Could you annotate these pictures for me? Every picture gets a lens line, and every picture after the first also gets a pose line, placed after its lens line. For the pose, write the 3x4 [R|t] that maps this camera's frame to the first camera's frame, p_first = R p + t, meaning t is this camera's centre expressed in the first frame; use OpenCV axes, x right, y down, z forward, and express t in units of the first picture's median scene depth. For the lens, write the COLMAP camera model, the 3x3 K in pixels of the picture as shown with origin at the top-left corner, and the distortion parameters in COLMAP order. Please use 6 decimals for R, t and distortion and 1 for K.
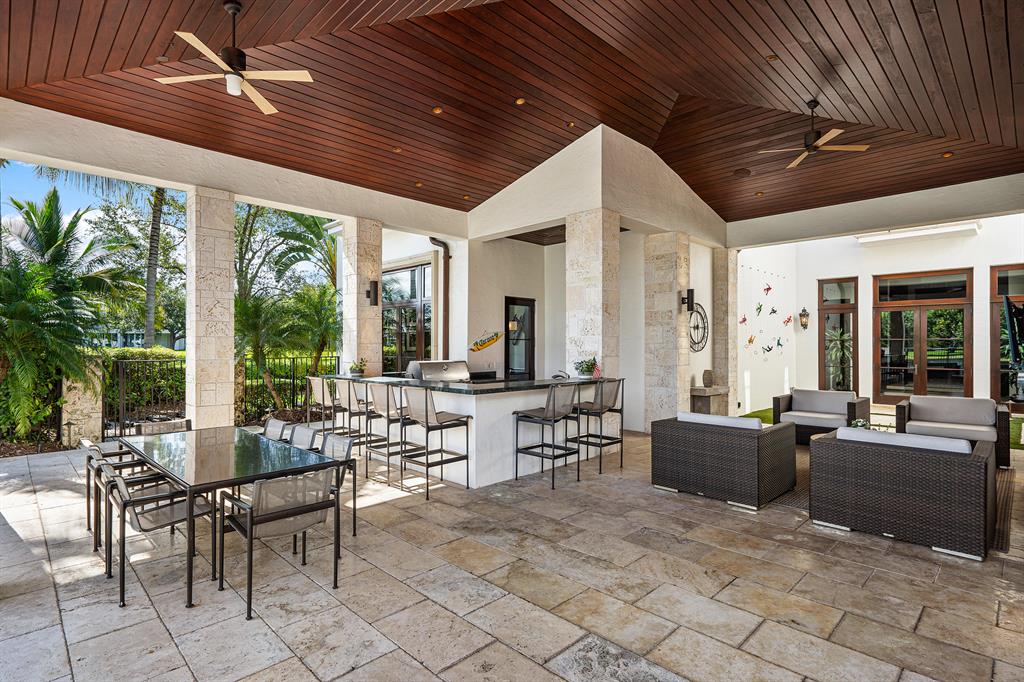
lens RADIAL K [[508.3, 0, 508.6], [0, 508.3, 342.4], [0, 0, 1]] dist [0.000014, -0.000100]
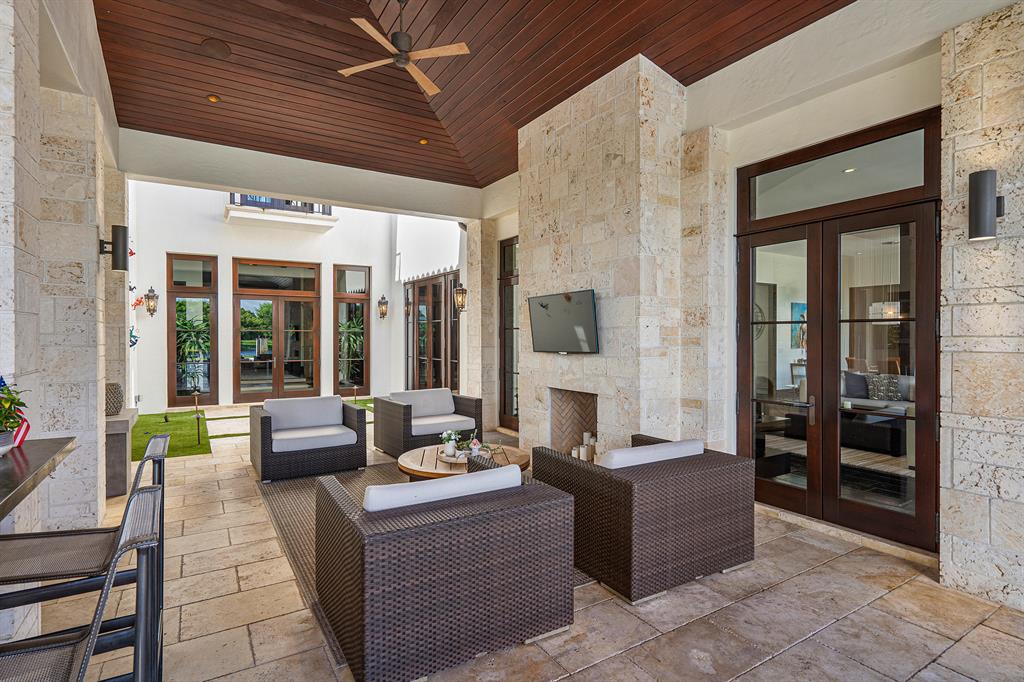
lens RADIAL K [[508.3, 0, 508.7], [0, 508.3, 339.0], [0, 0, 1]] dist [0.000014, -0.000100]
pose [[0.237358, -0.006844, 0.971398, -0.041055], [-0.003757, 0.999961, 0.007963, 0.001355], [-0.971415, -0.005540, 0.237324, 0.501600]]
